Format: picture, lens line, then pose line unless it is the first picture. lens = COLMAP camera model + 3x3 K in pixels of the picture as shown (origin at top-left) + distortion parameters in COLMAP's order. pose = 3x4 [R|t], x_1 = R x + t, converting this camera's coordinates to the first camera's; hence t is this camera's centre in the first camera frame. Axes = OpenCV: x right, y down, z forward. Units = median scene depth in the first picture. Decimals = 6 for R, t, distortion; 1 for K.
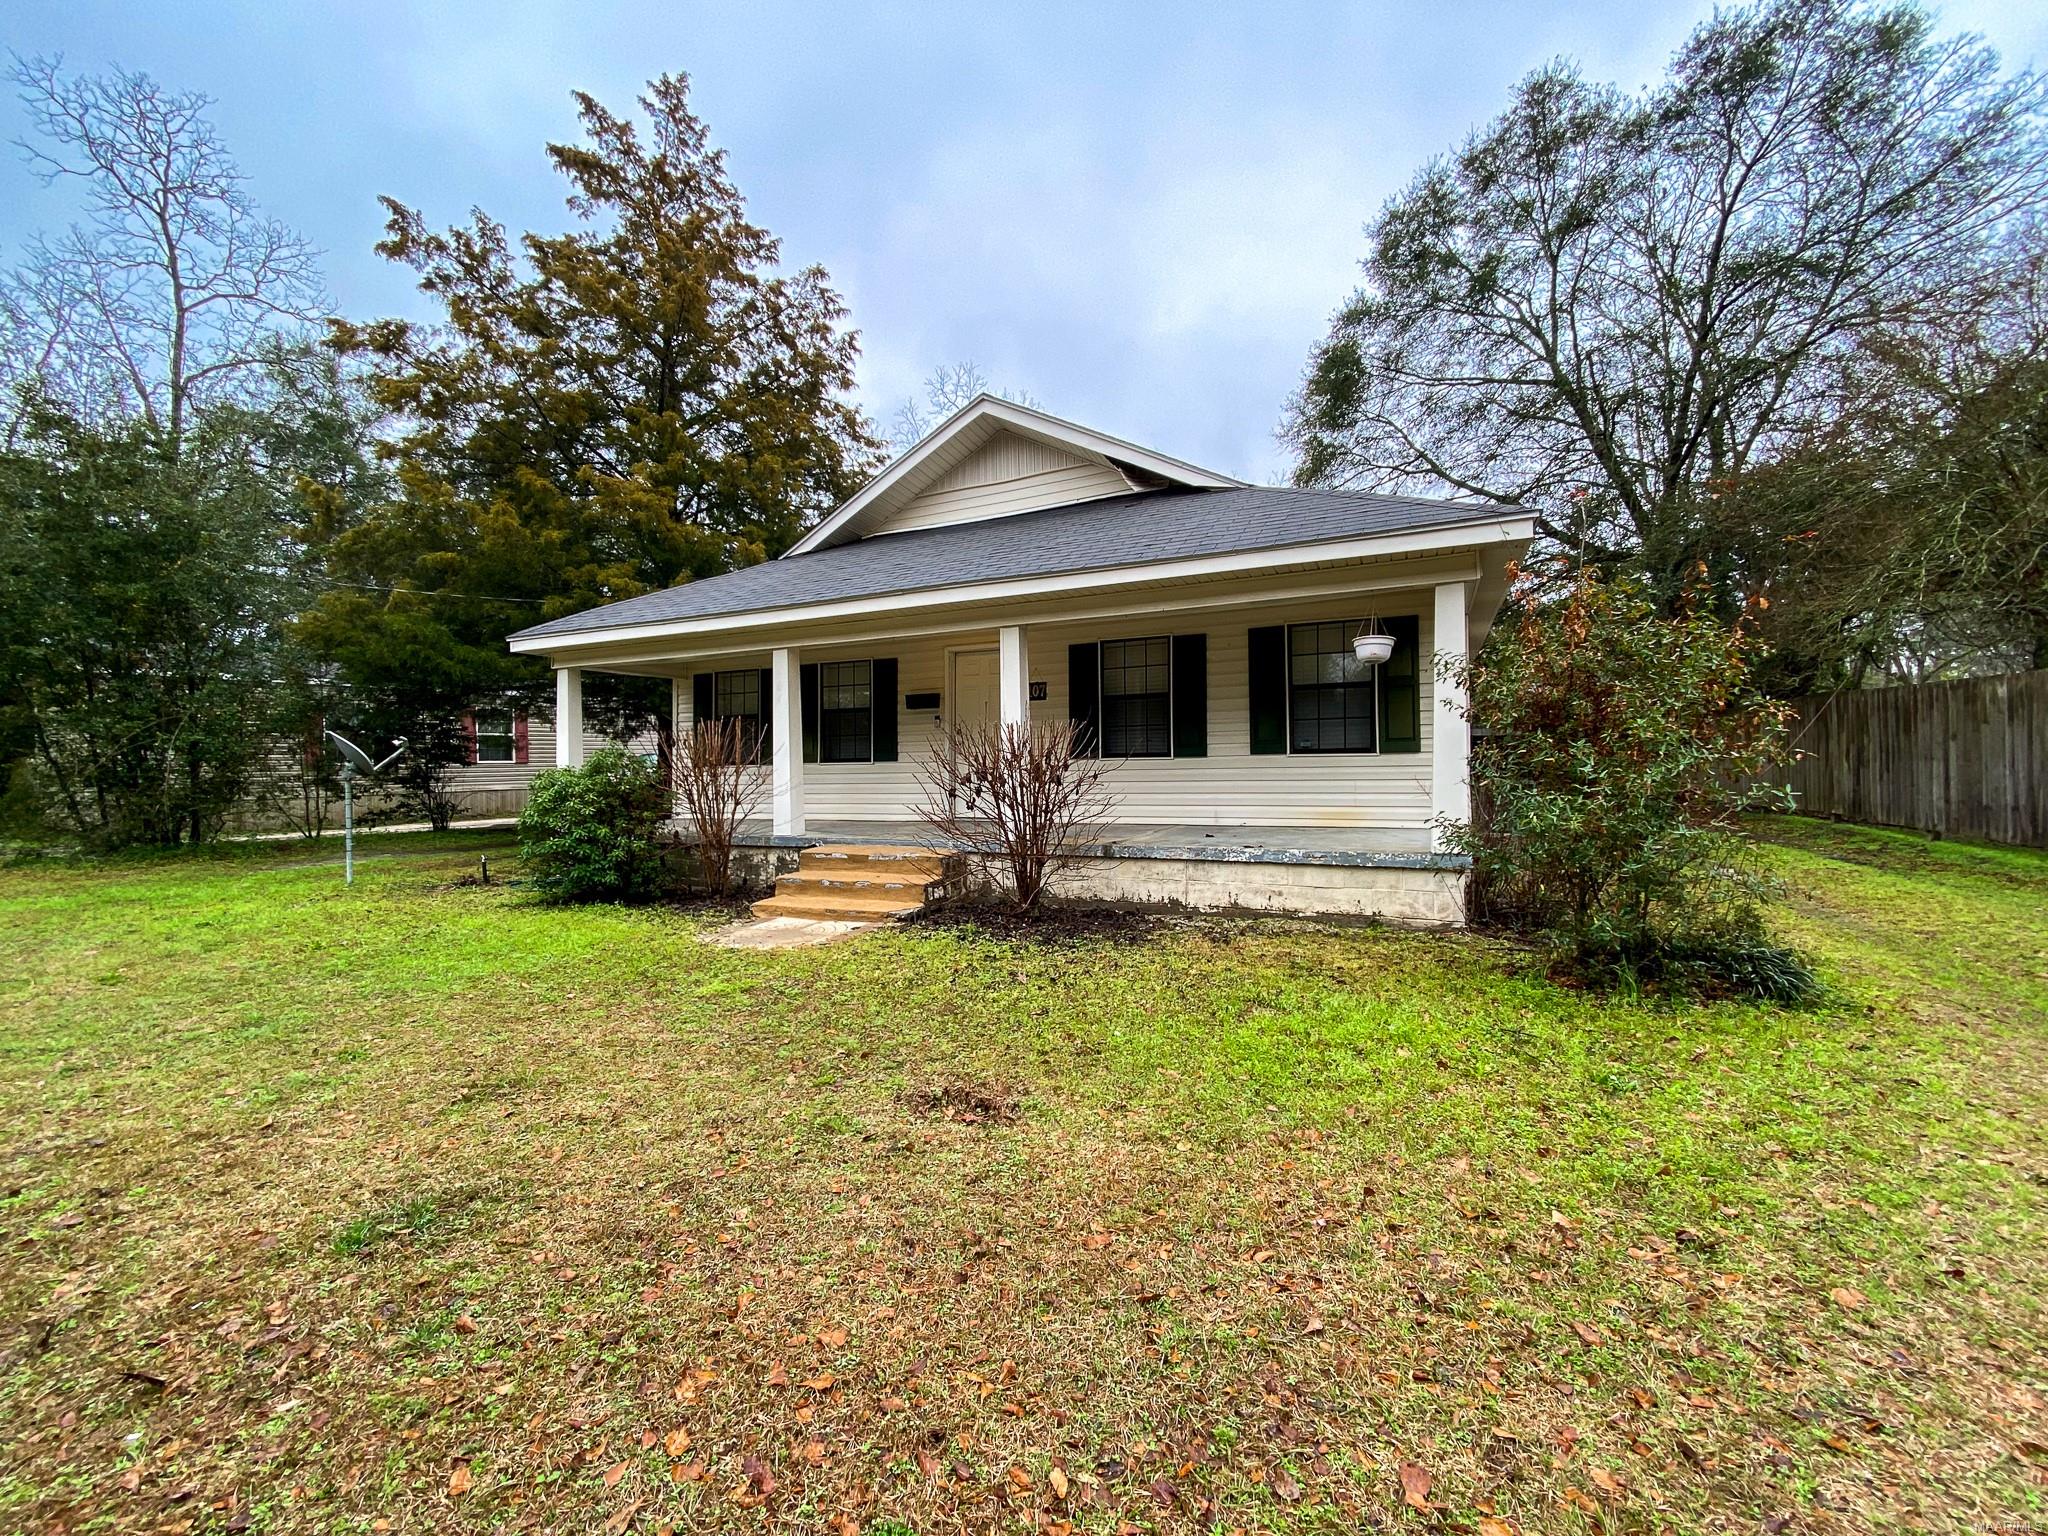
lens RADIAL K [[826.6, 0, 1024.0], [0, 826.6, 768.0], [0, 0, 1]] dist [-0.001324, -0.000536]
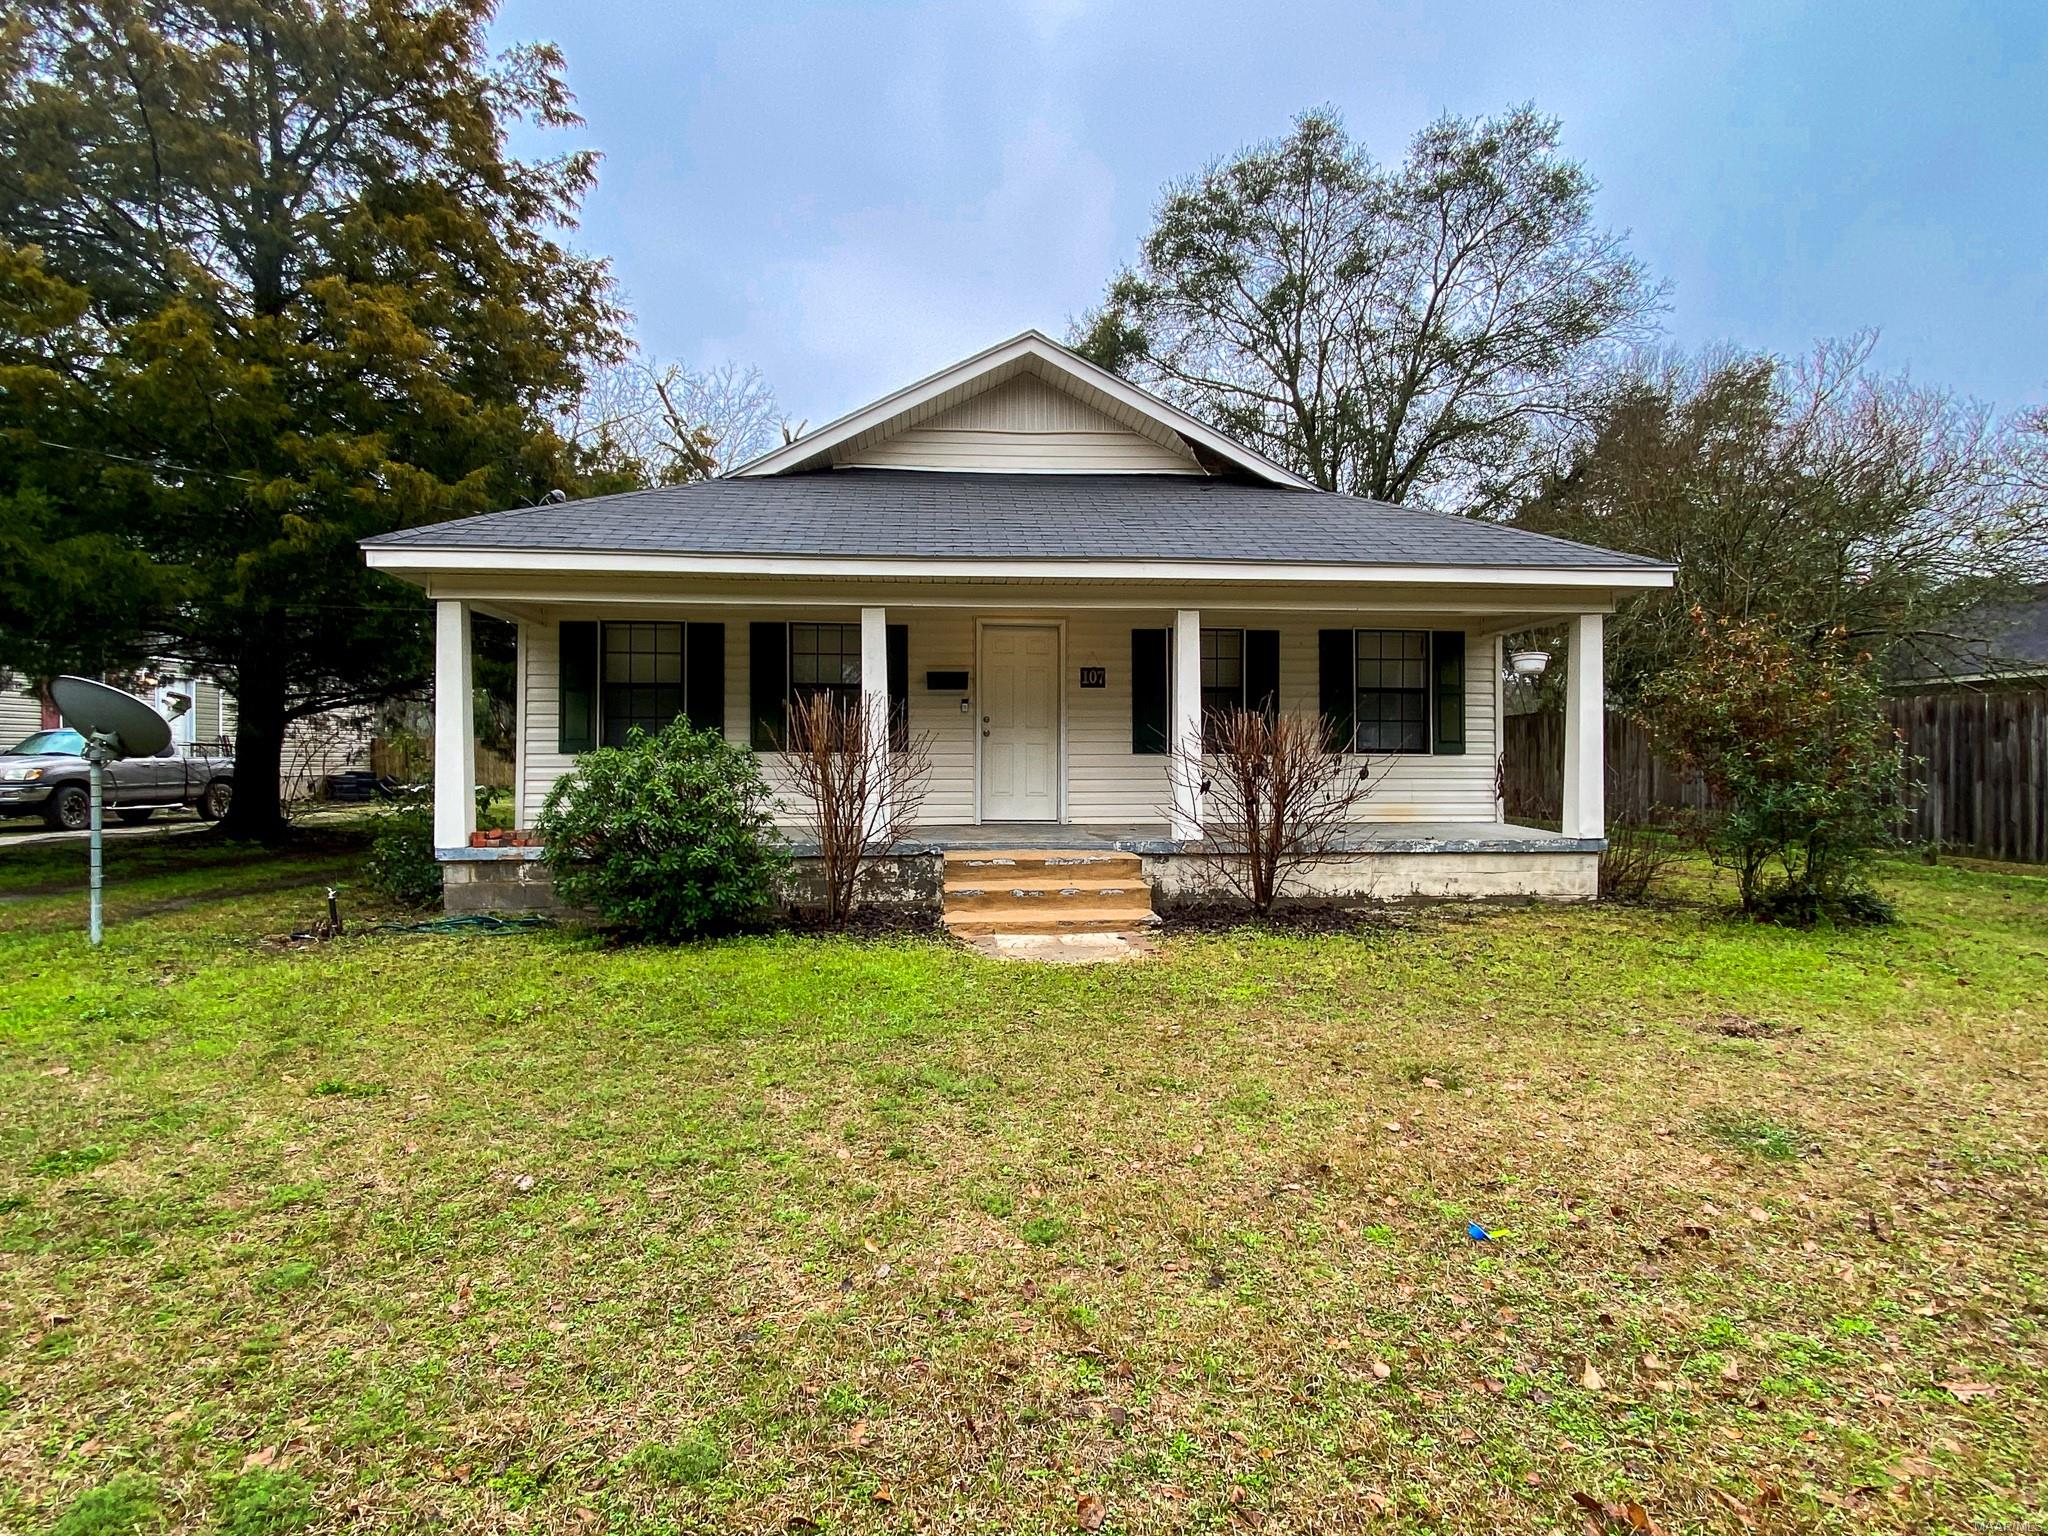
lens RADIAL K [[1043.5, 0, 1024.0], [0, 1043.5, 768.0], [0, 0, 1]] dist [-0.002283, -0.000493]
pose [[0.867221, 0.015368, 0.497686, -0.738606], [-0.012255, 0.999880, -0.009521, 0.019918], [-0.497773, 0.002157, 0.867305, 0.074515]]
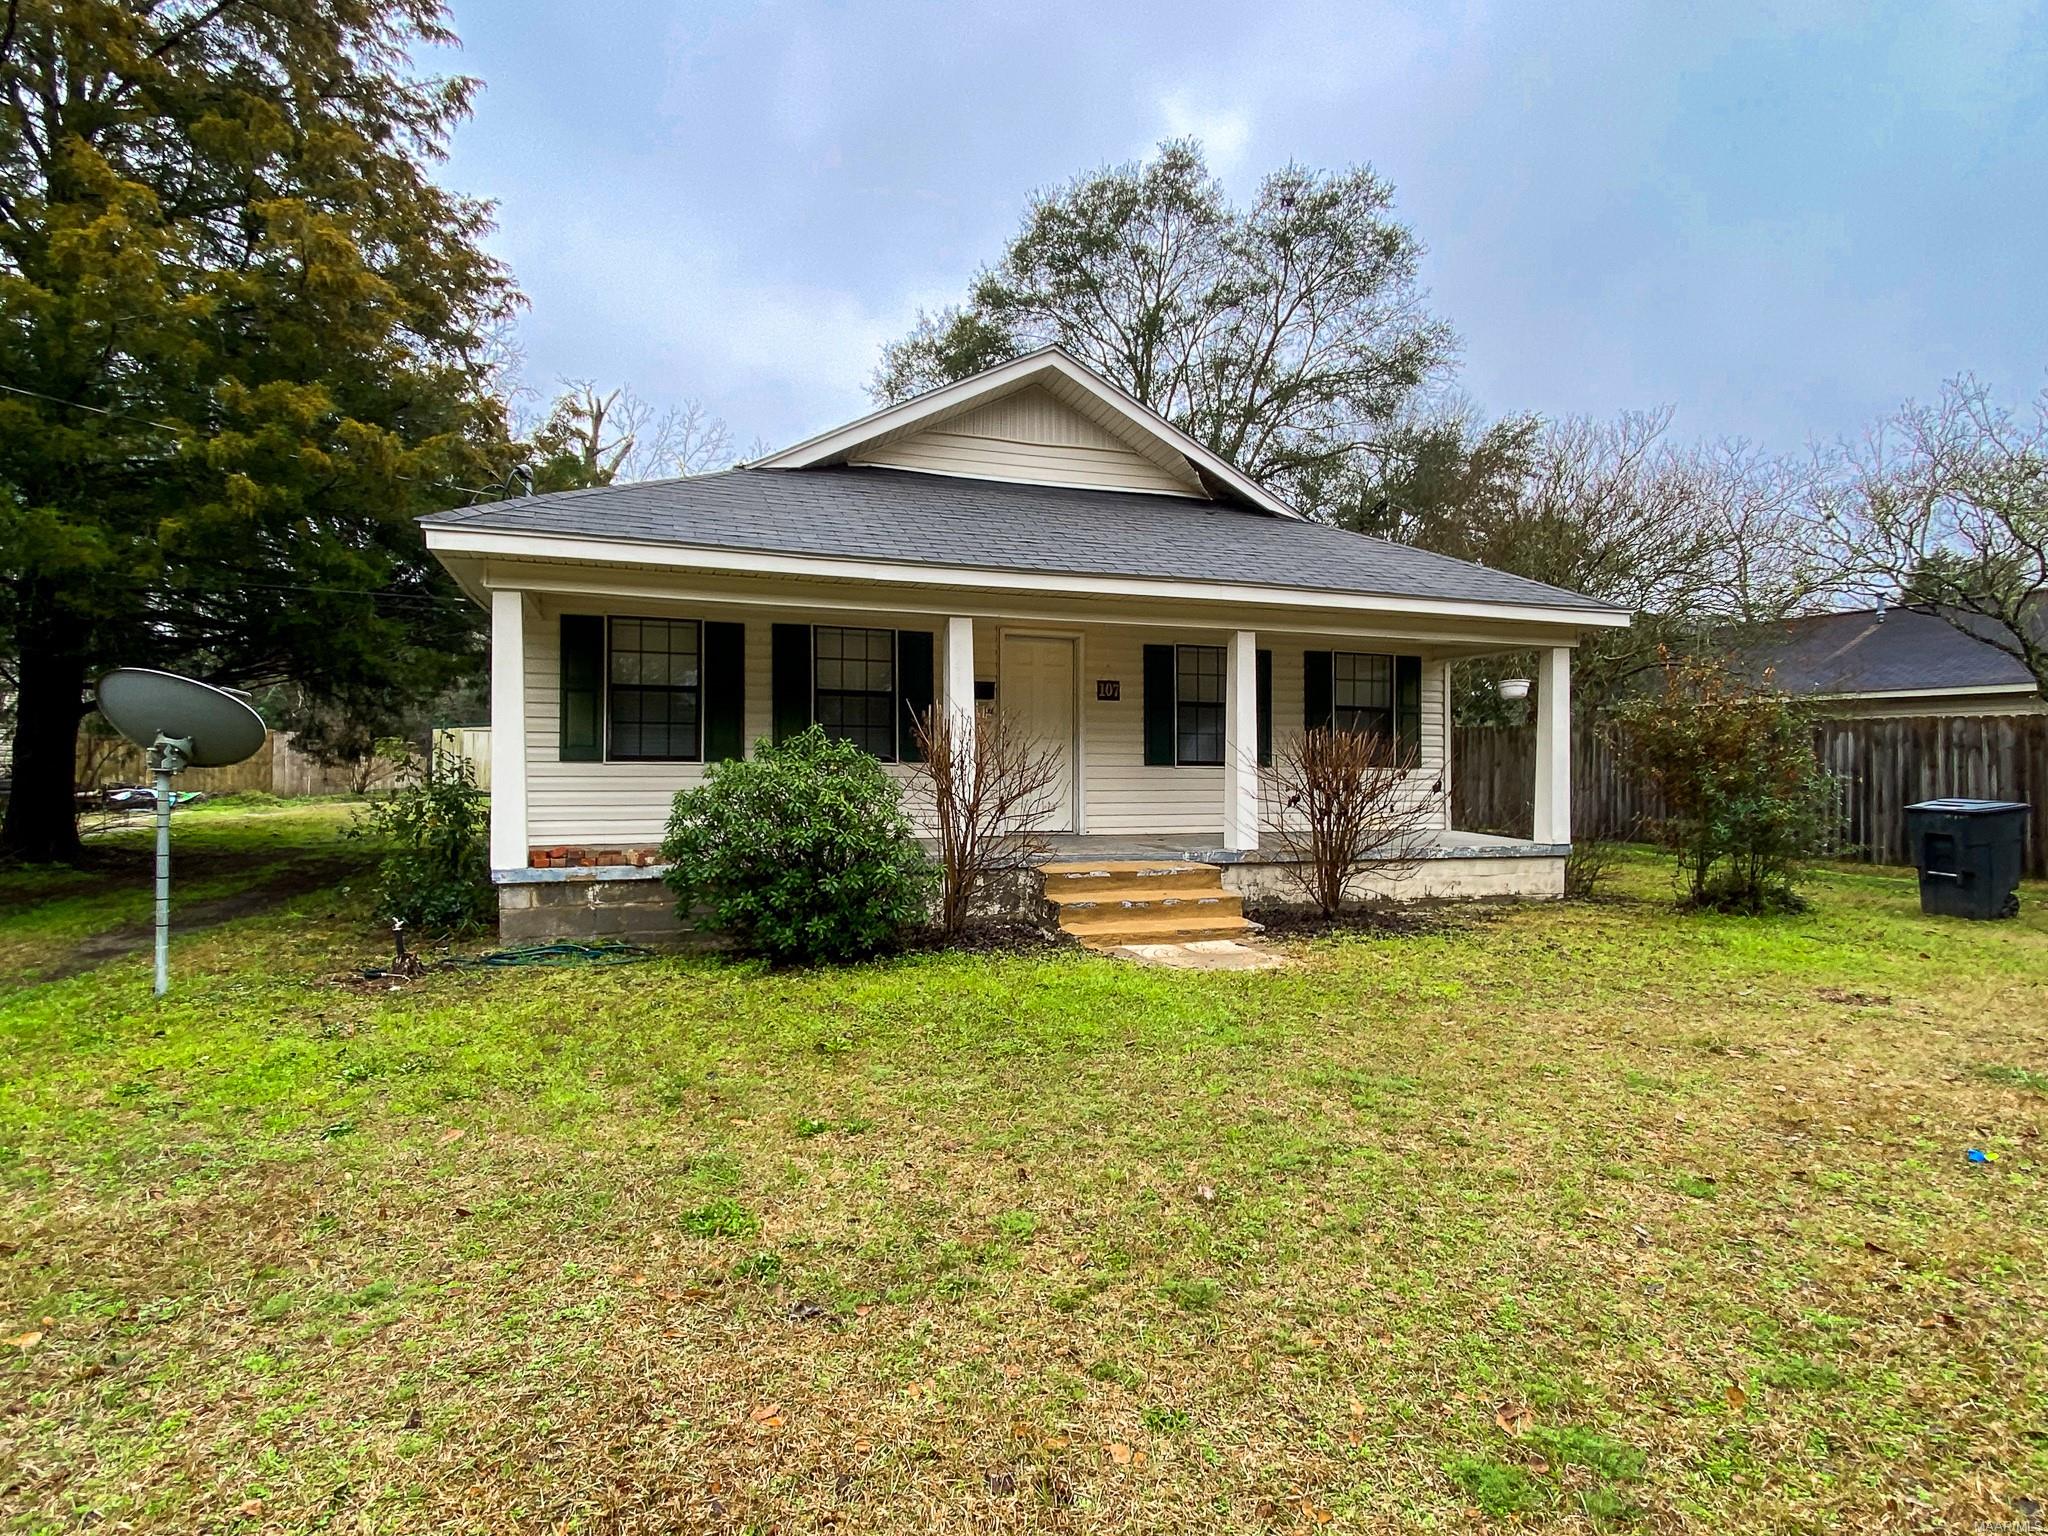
lens RADIAL K [[1079.2, 0, 1024.0], [0, 1079.2, 768.0], [0, 0, 1]] dist [-0.003945, -0.001054]
pose [[0.718608, 0.022111, 0.695064, -1.059423], [-0.015518, 0.999755, -0.015759, 0.015179], [-0.695242, 0.000538, 0.718775, 0.259273]]
